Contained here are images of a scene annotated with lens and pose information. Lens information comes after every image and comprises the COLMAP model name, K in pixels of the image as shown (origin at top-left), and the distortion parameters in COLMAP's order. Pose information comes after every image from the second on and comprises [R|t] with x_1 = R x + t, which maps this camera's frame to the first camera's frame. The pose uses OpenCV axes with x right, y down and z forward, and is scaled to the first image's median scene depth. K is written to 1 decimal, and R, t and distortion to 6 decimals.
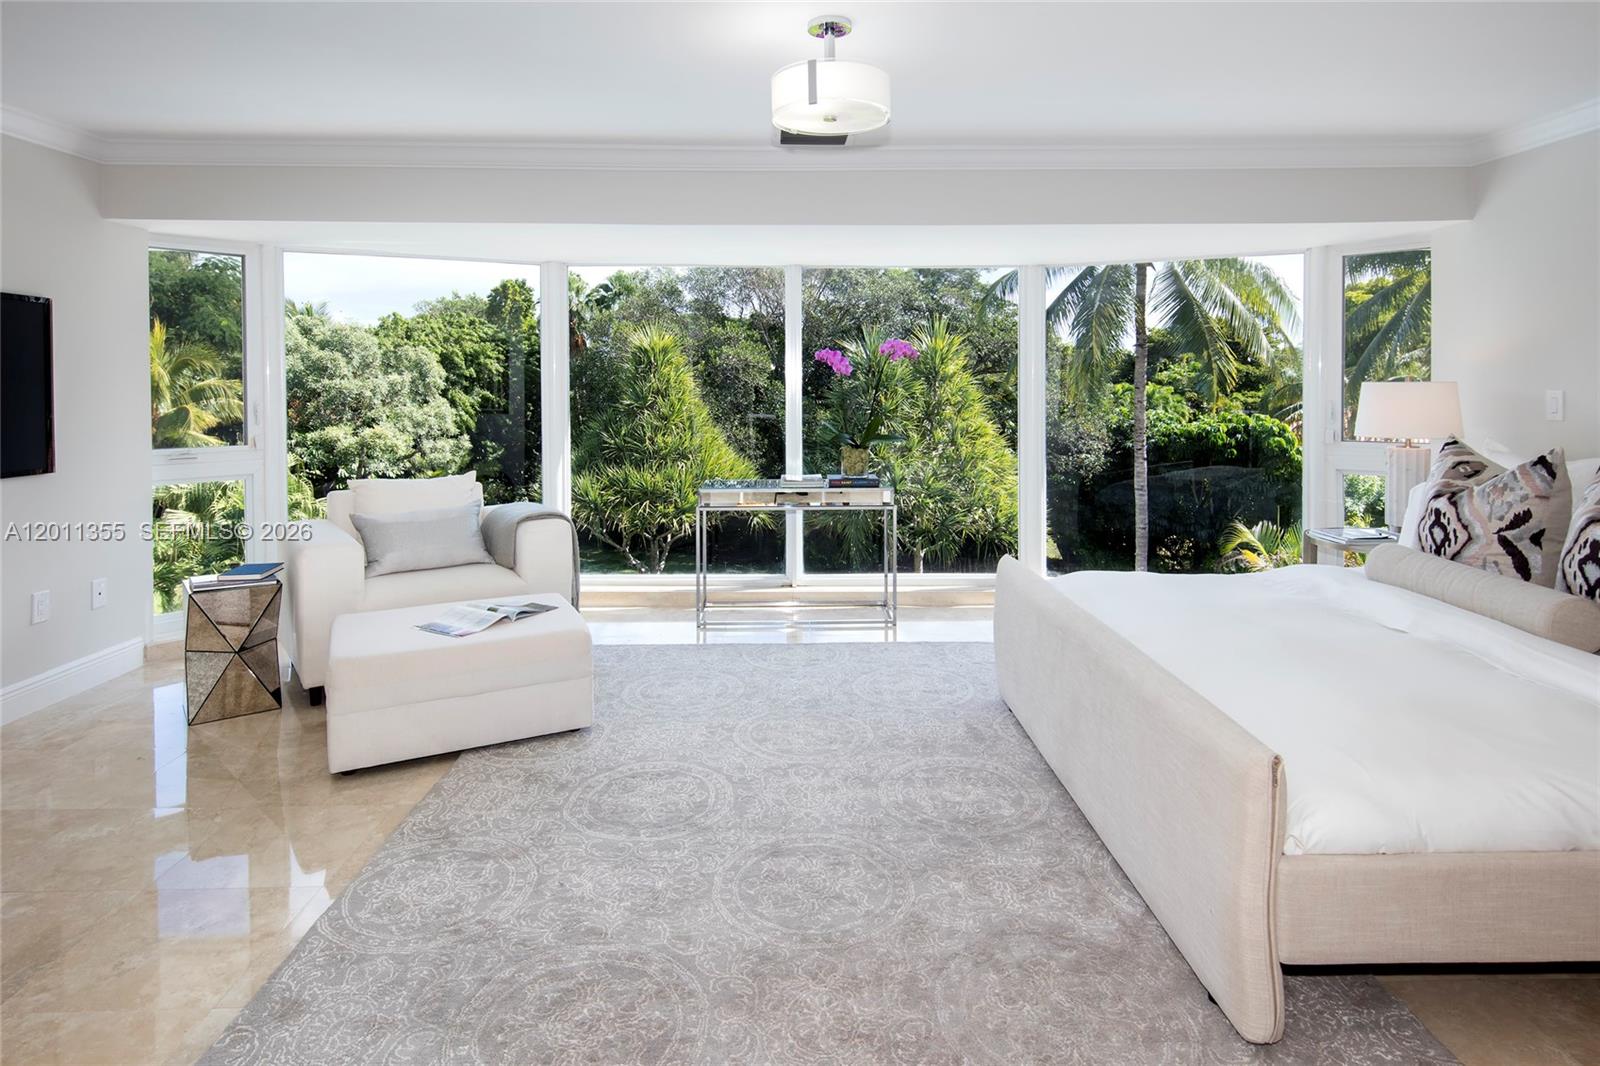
lens RADIAL K [[864.3, 0, 800.0], [0, 864.3, 533.0], [0, 0, 1]] dist [-0.046730, 0.000309]
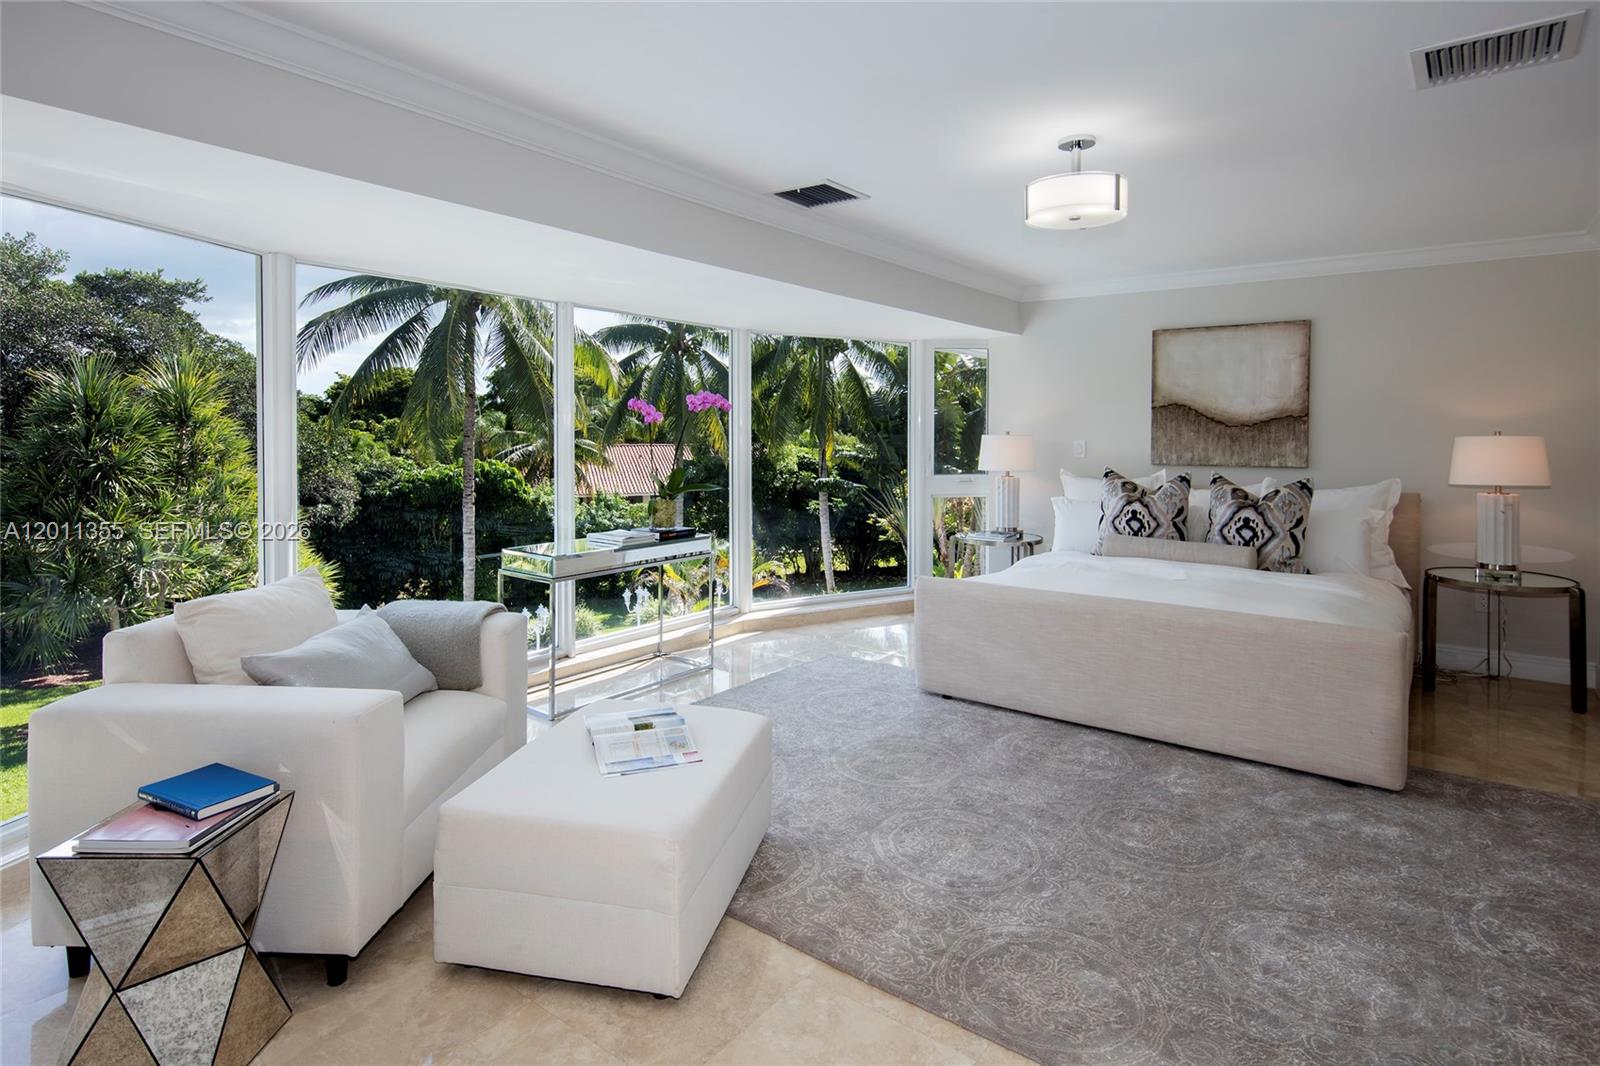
lens RADIAL K [[823.5, 0, 800.0], [0, 823.5, 533.0], [0, 0, 1]] dist [-0.000766, -0.000166]
pose [[0.613275, -0.083531, 0.785440, -0.618268], [0.122740, 0.992391, 0.009705, -0.052440], [-0.780275, 0.090453, 0.618862, 0.324216]]
